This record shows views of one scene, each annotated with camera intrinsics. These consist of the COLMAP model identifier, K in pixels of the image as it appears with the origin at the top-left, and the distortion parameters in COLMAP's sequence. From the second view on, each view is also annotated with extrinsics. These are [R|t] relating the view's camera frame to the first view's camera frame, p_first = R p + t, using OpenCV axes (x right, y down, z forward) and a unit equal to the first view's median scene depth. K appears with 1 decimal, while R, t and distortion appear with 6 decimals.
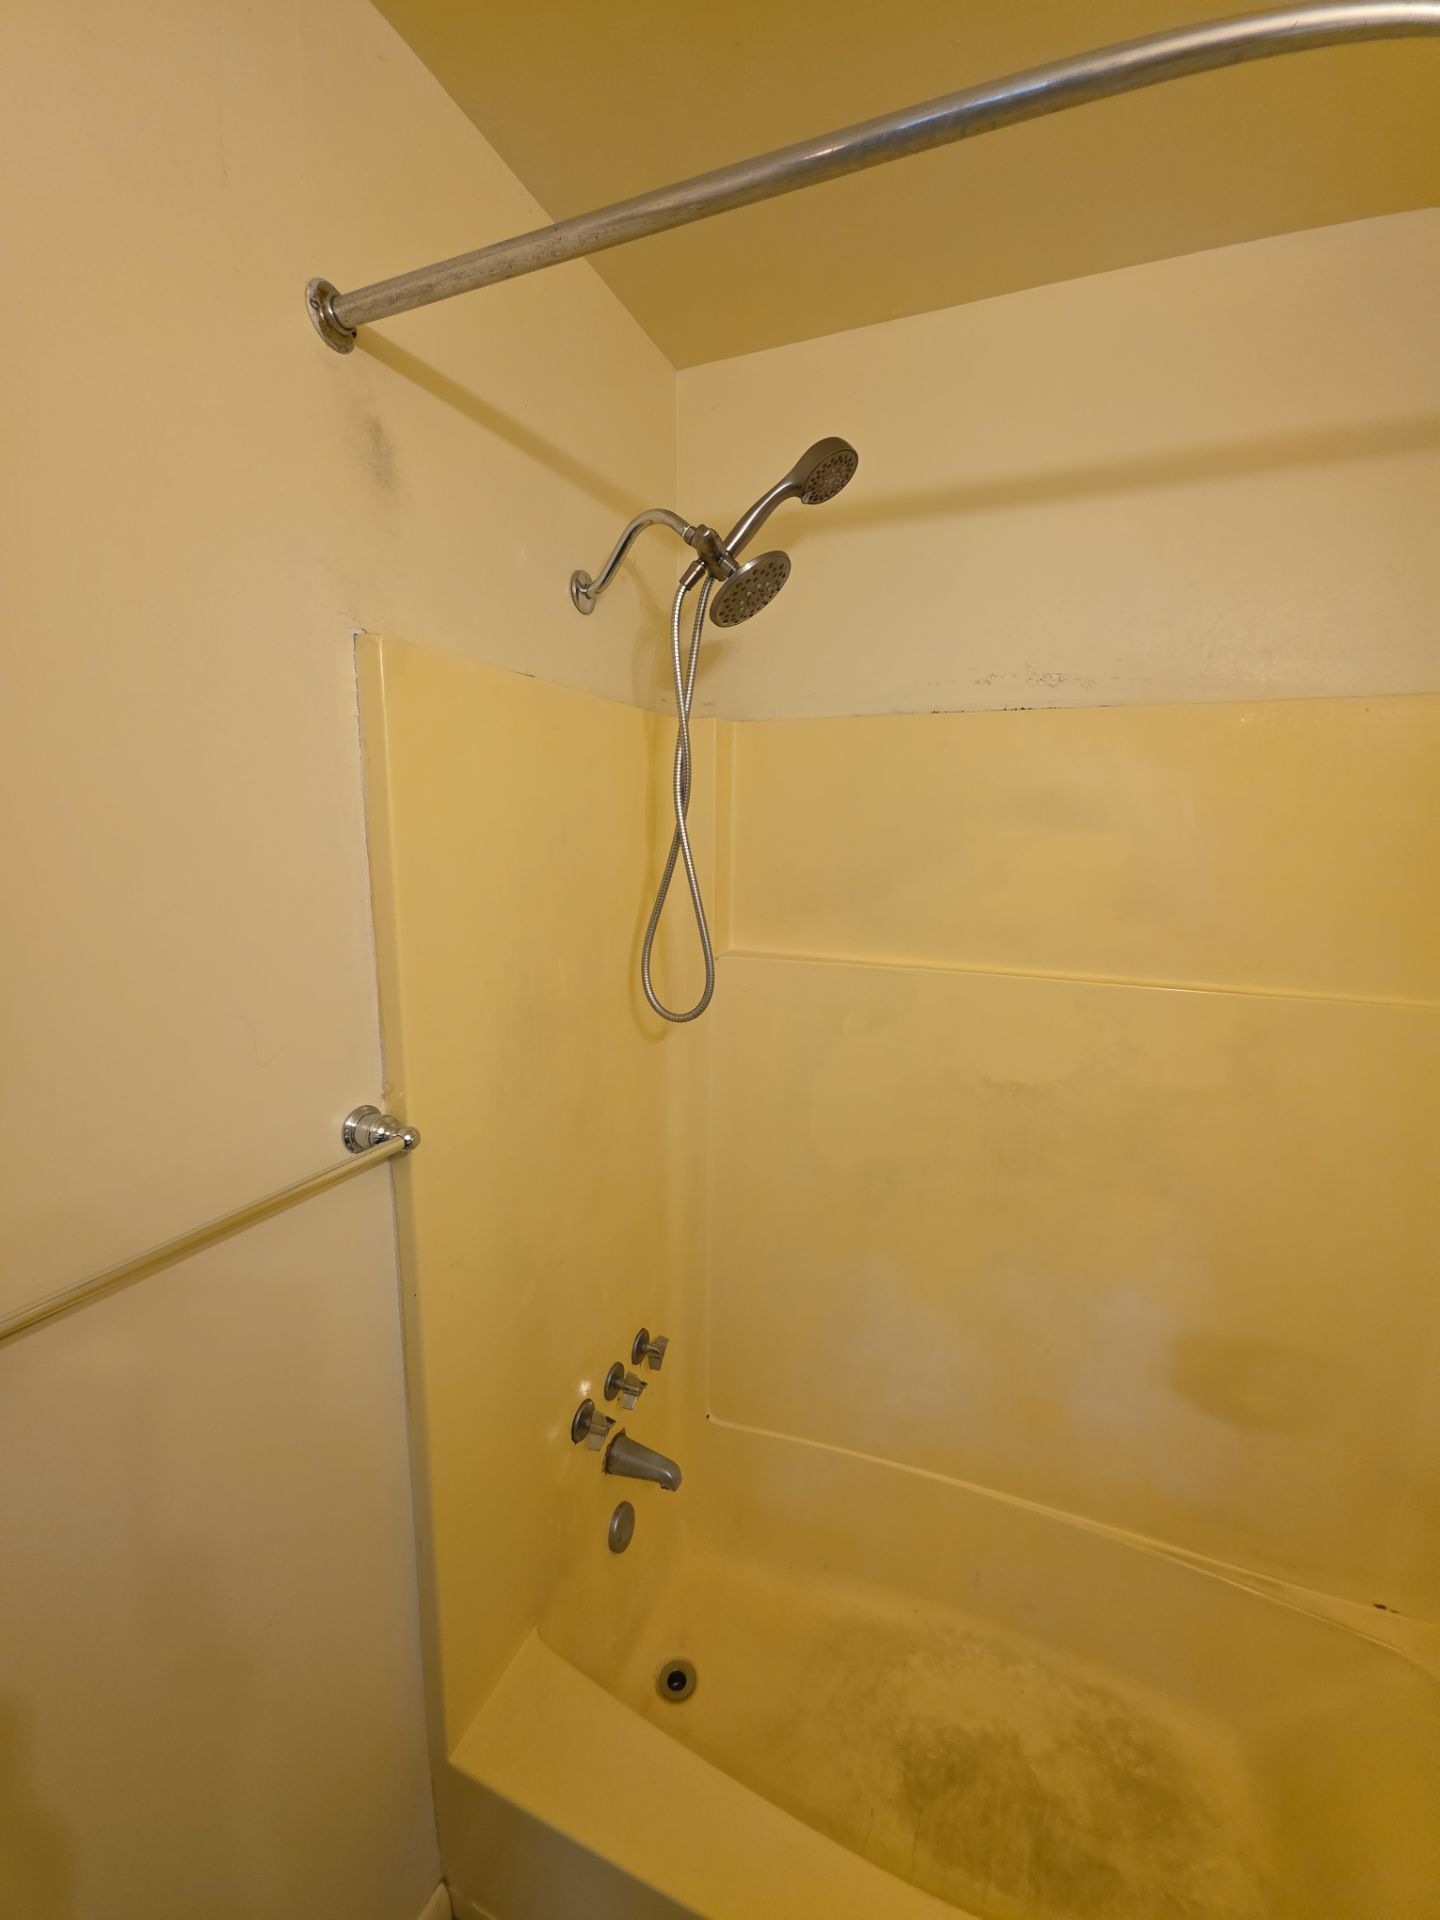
lens RADIAL K [[760.8, 0, 717.7], [0, 760.8, 948.5], [0, 0, 1]] dist [0.012654, -0.007729]
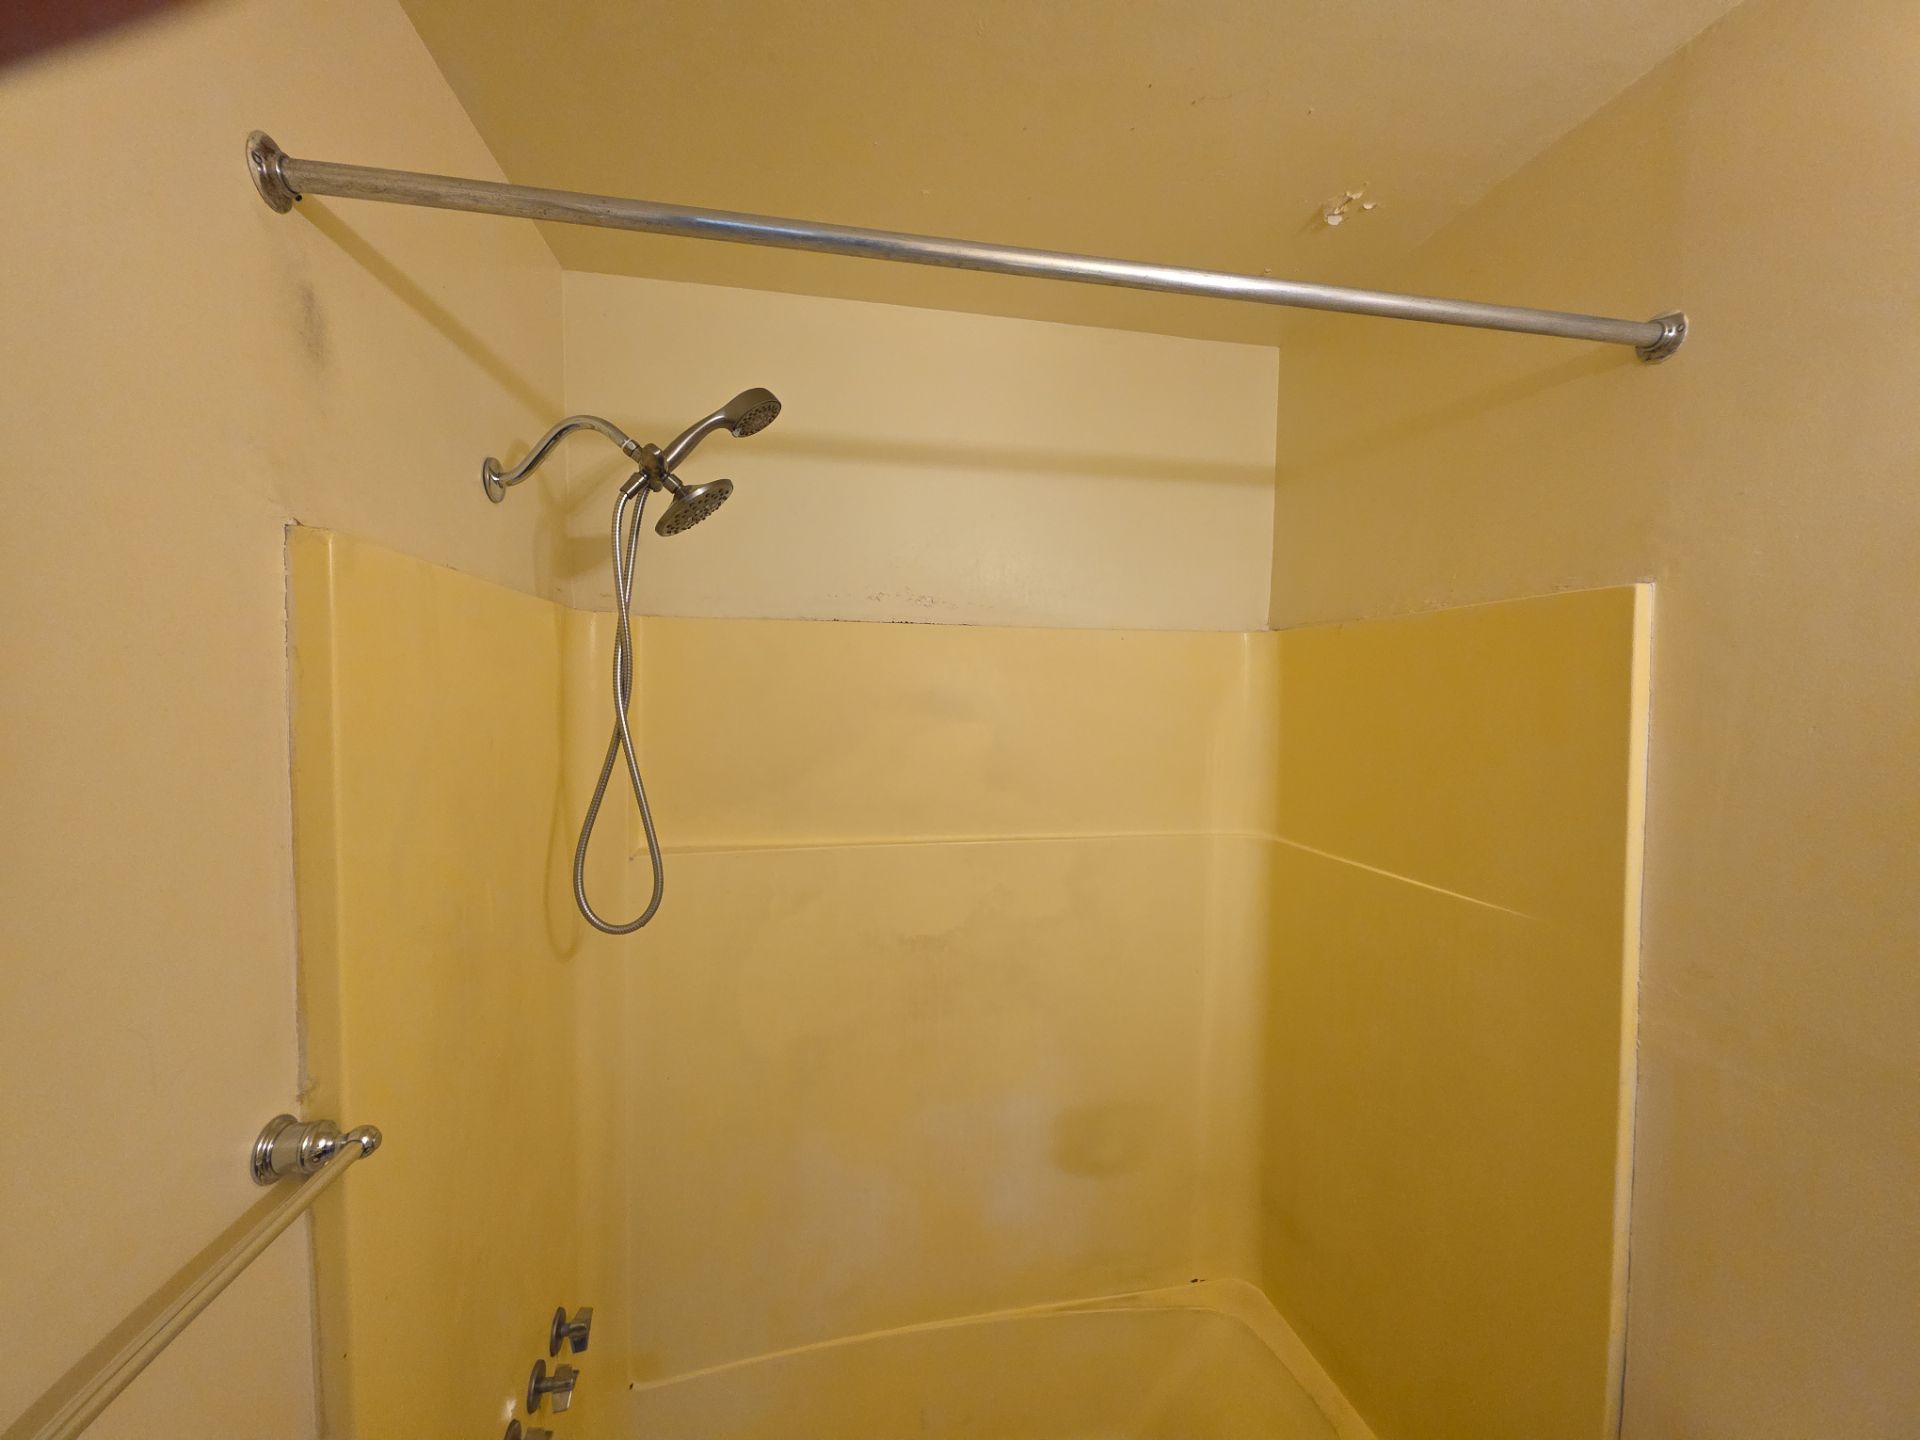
lens RADIAL K [[760.8, 0, 947.6], [0, 760.8, 721.5], [0, 0, 1]] dist [0.012654, -0.007729]
pose [[0.840212, -0.024105, 0.541721, -0.218279], [0.088902, 0.991617, -0.093765, -0.038978], [-0.534920, 0.126943, 0.835312, -0.033365]]
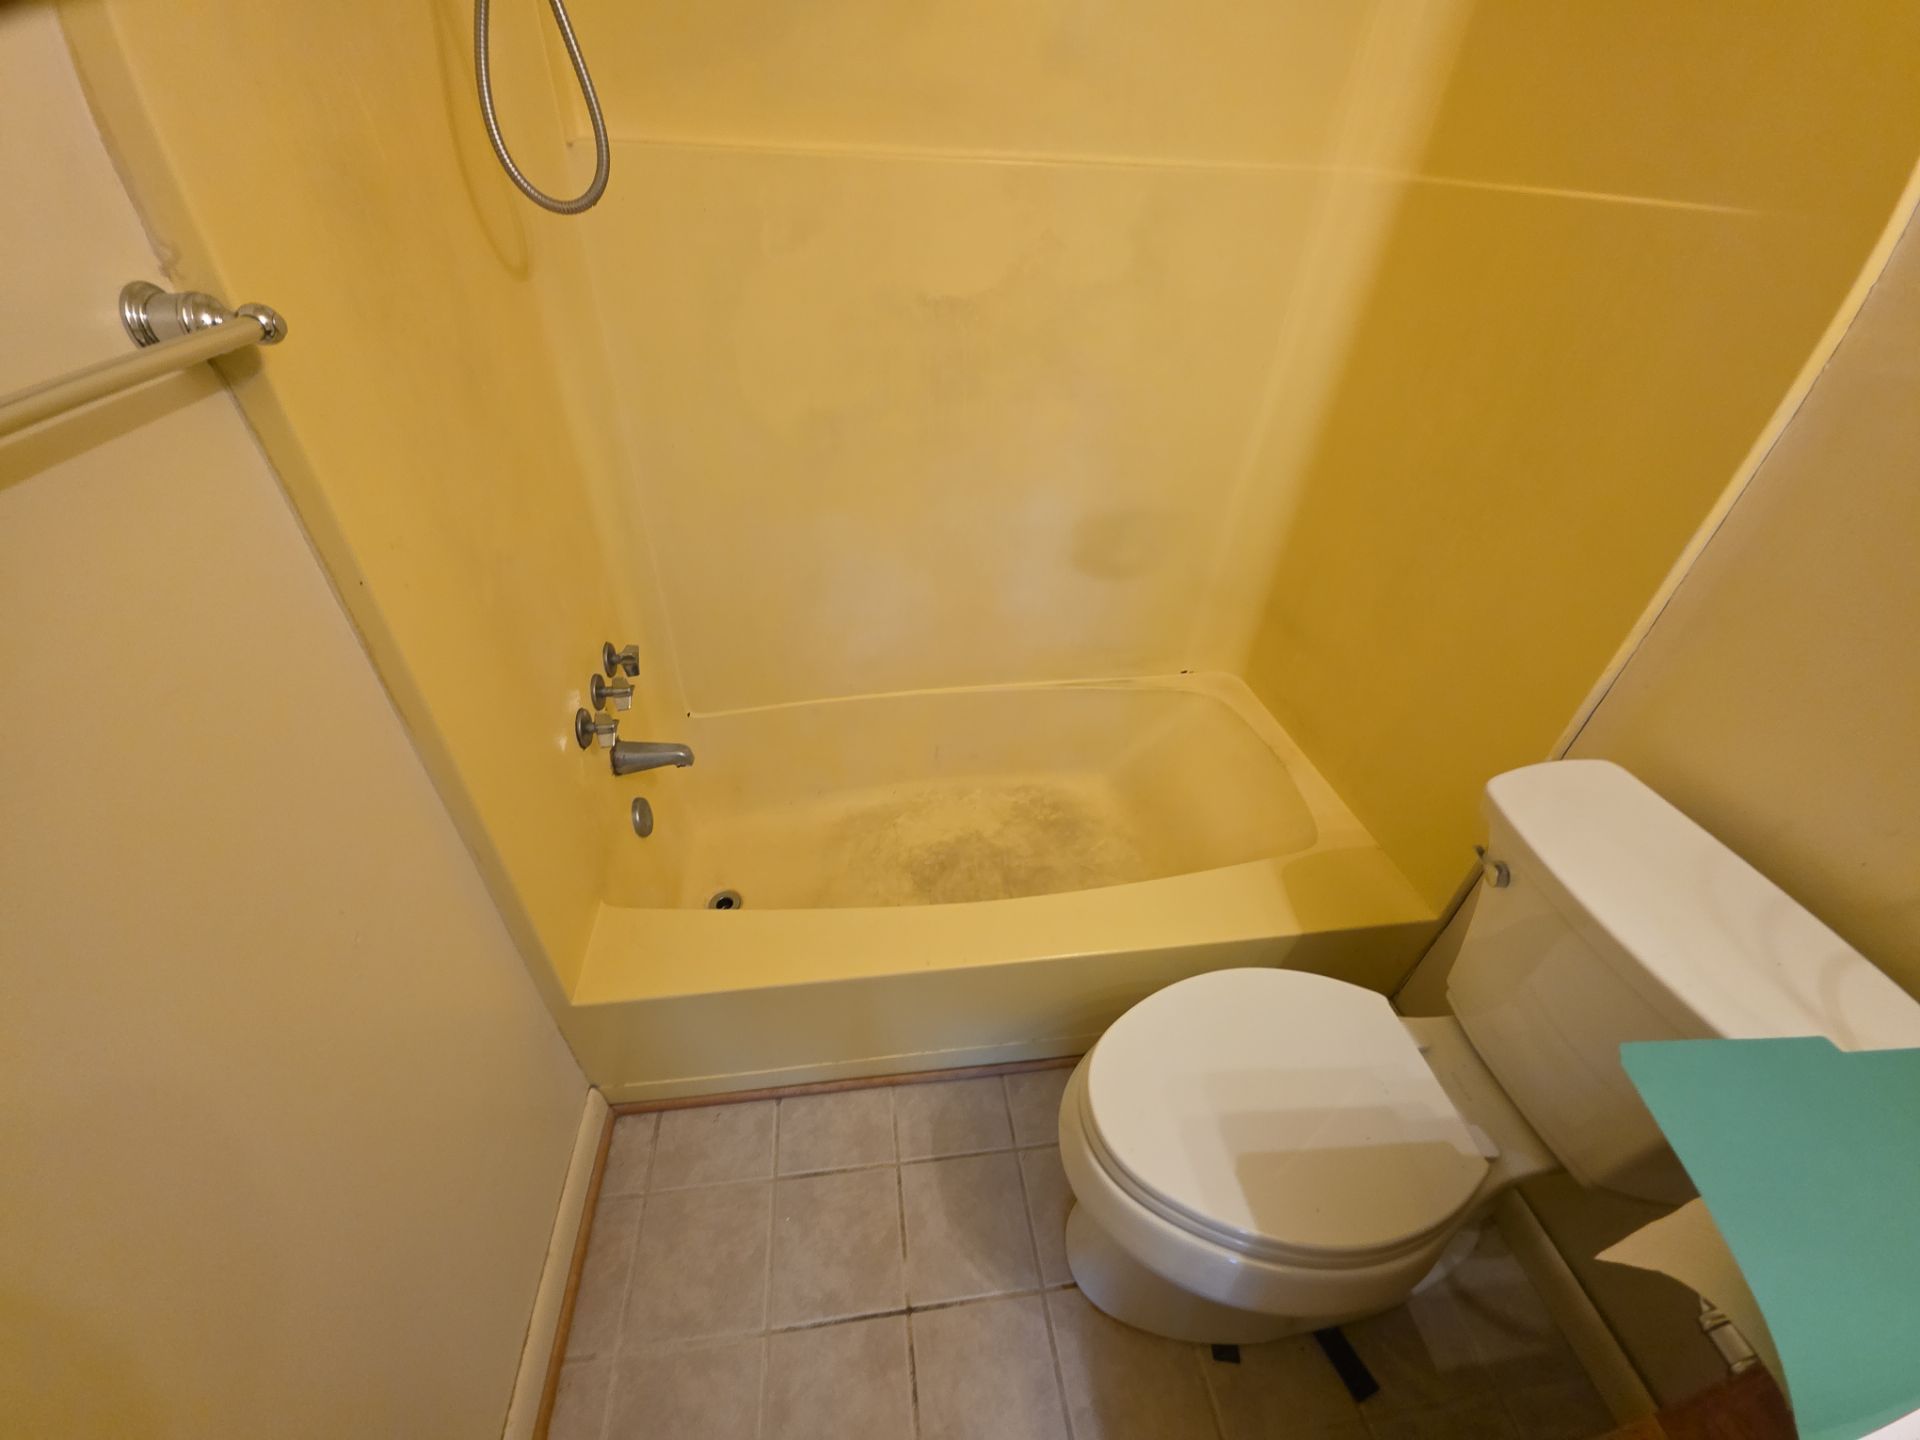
lens RADIAL K [[760.8, 0, 947.6], [0, 760.8, 721.5], [0, 0, 1]] dist [0.012654, -0.007729]
pose [[0.857222, -0.297298, 0.420458, -0.195152], [0.055991, 0.865477, 0.497809, 0.173577], [-0.511894, -0.403191, 0.758552, 0.056518]]
